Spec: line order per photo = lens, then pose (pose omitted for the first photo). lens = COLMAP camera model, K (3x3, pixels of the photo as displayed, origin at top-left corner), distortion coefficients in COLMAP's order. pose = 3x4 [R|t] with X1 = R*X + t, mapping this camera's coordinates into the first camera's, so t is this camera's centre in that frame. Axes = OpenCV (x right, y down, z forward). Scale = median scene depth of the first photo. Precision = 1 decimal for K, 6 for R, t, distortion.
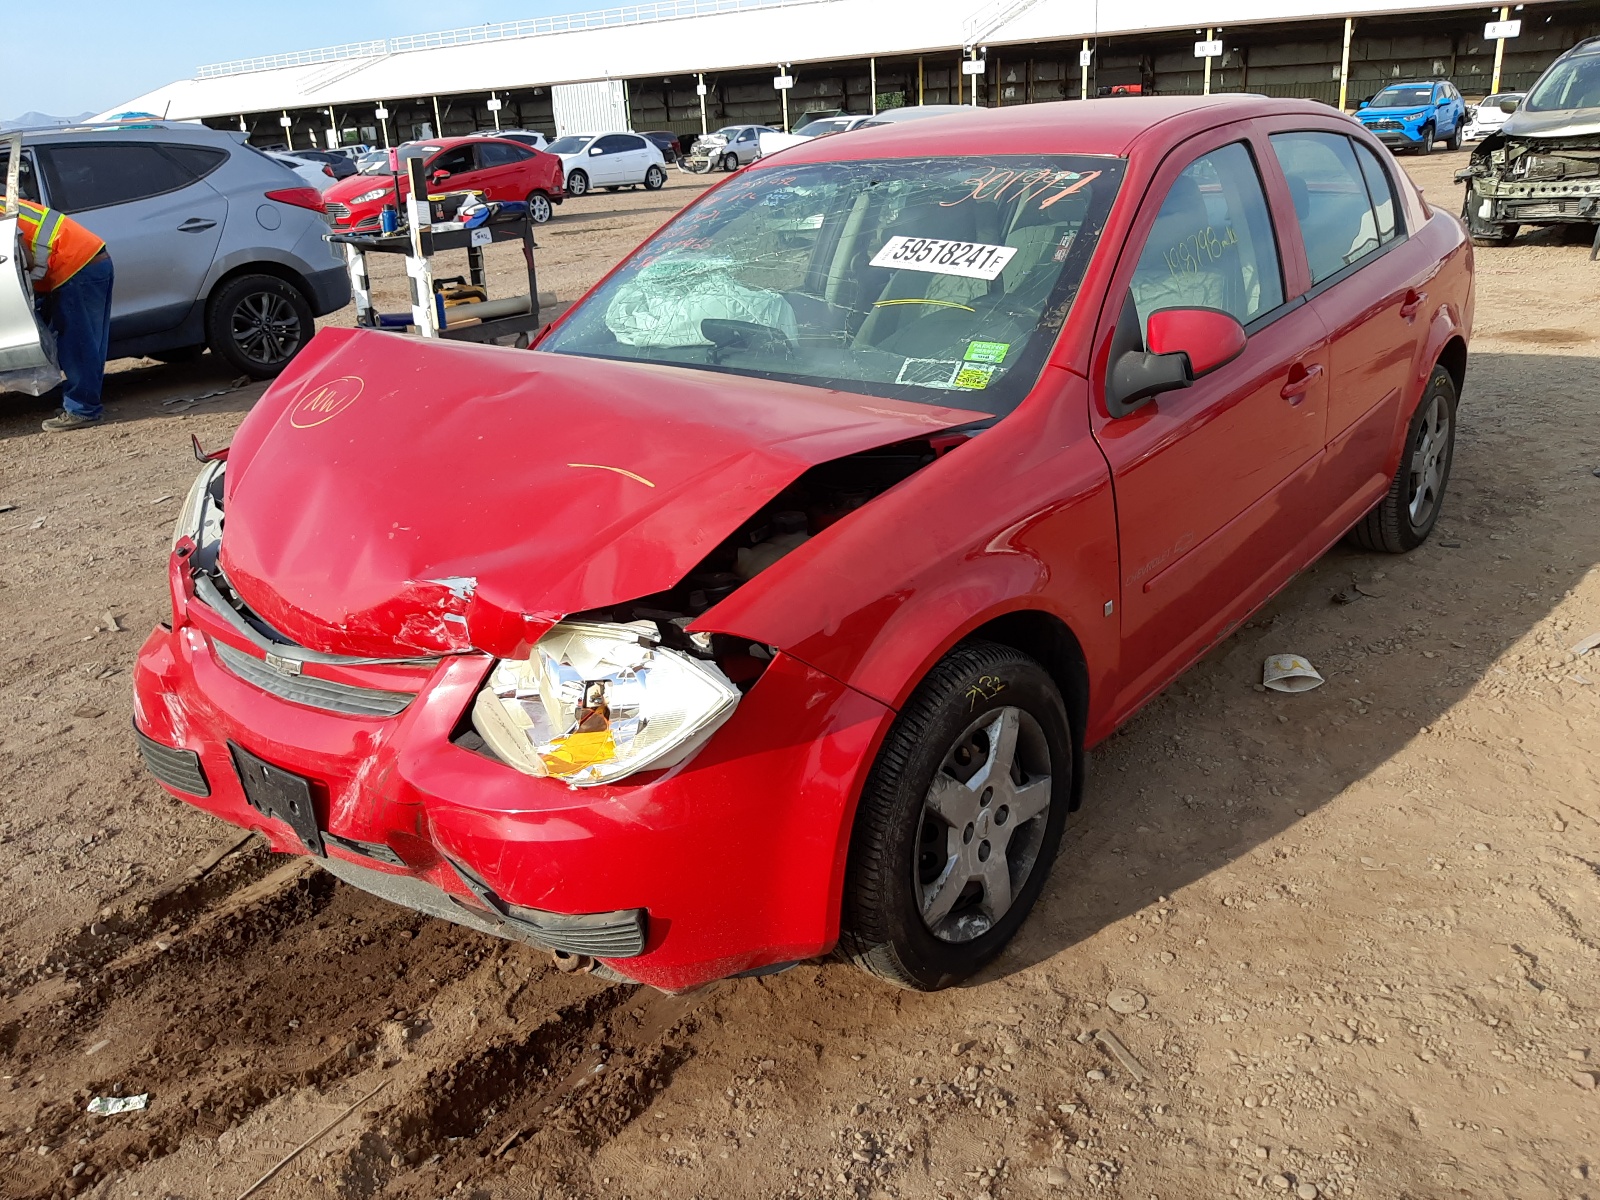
lens RADIAL K [[1195.1, 0, 800.0], [0, 1195.1, 600.0], [0, 0, 1]] dist [0.070913, -0.110659]
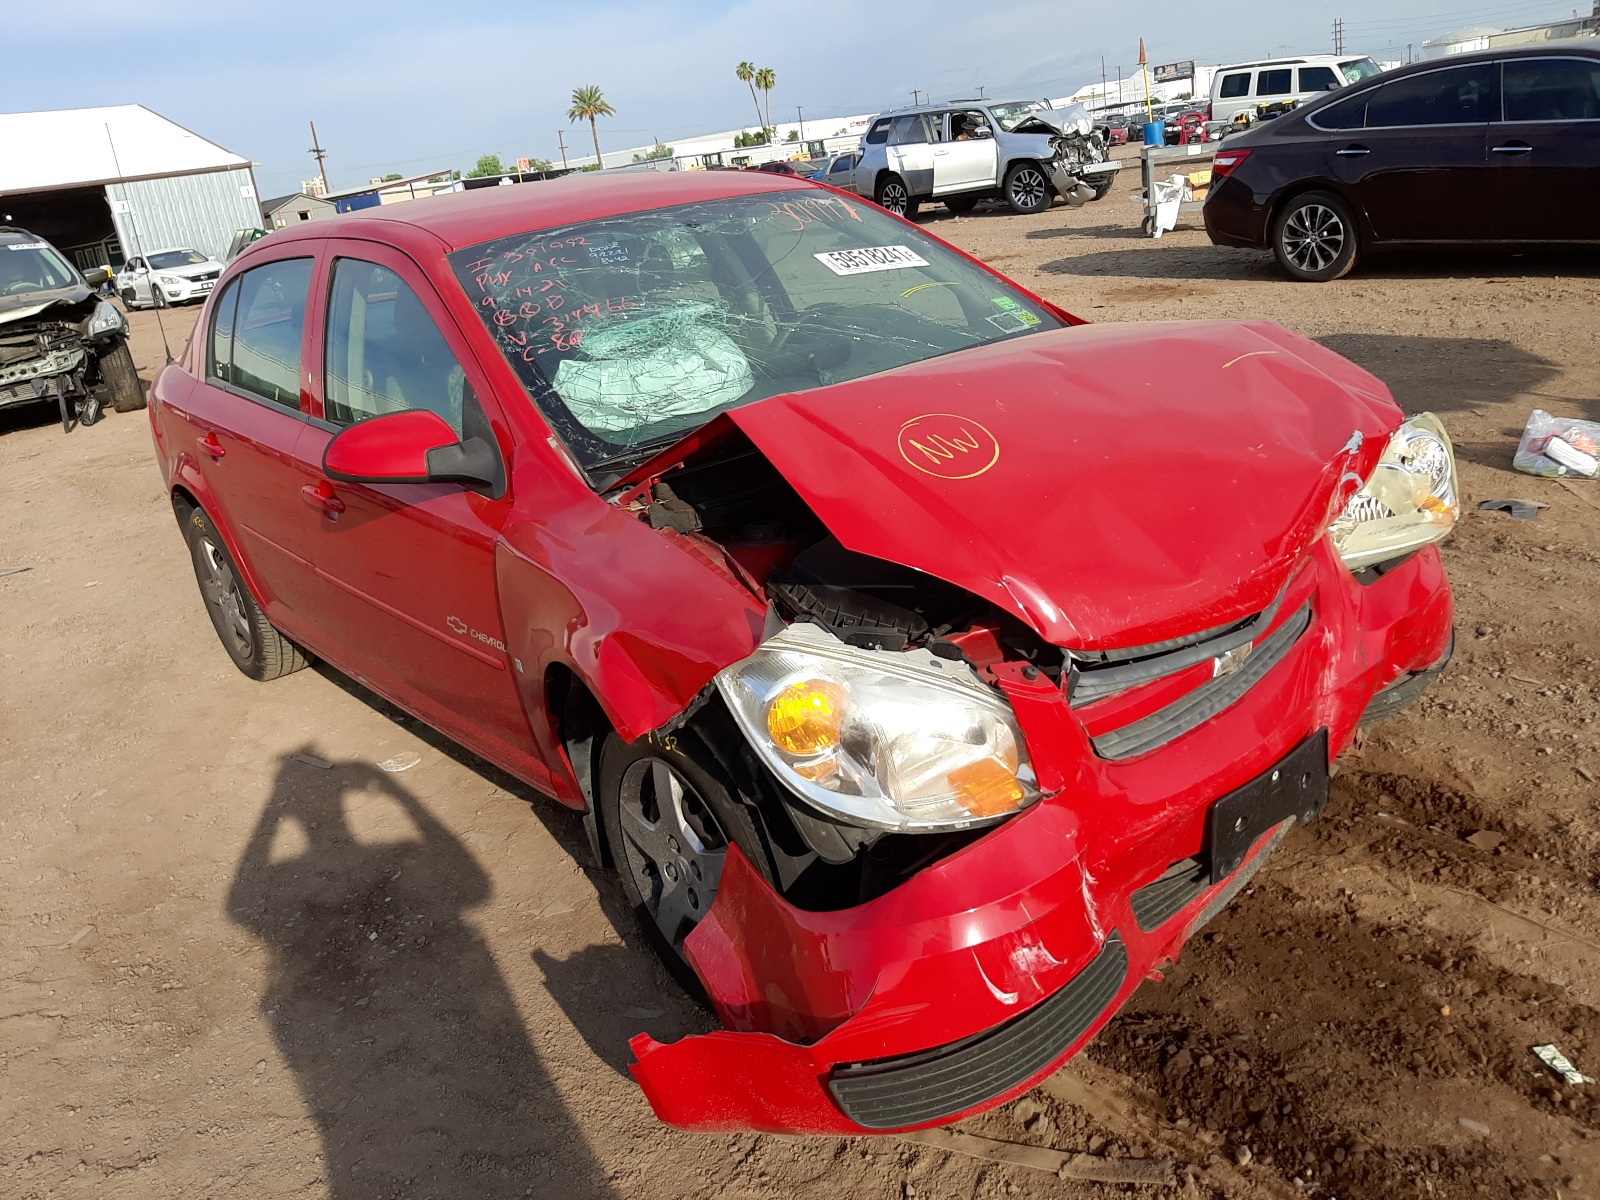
lens RADIAL K [[1195.1, 0, 800.0], [0, 1195.1, 600.0], [0, 0, 1]] dist [0.070913, -0.110659]
pose [[0.204852, -0.311042, 0.928056, -1.138050], [0.469371, 0.863250, 0.185717, -0.260300], [-0.858910, 0.397559, 0.322833, 0.847629]]
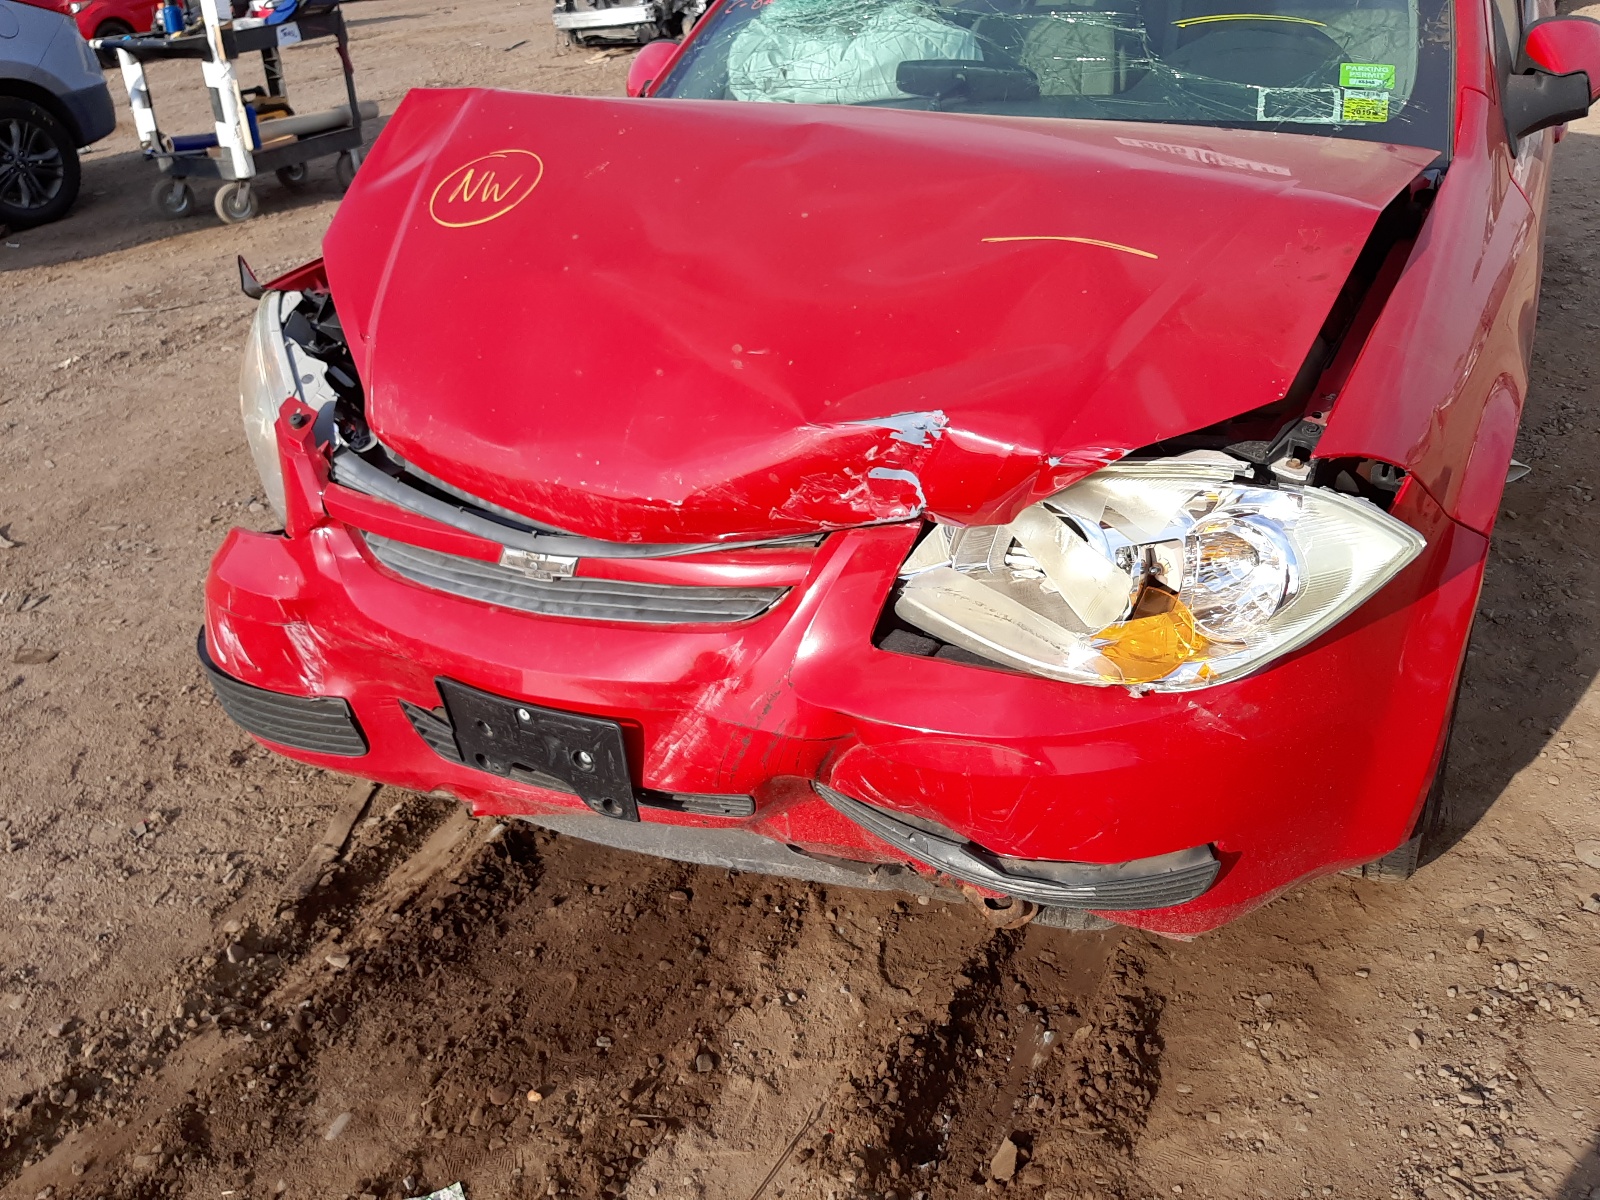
lens RADIAL K [[1212.2, 0, 821.5], [0, 1212.2, 579.1], [0, 0, 1]] dist [0.074186, -0.132064]
pose [[0.978018, -0.107466, 0.178696, -0.345808], [0.085835, 0.988477, 0.124681, -0.011636], [-0.190035, -0.106602, 0.975973, 0.239267]]
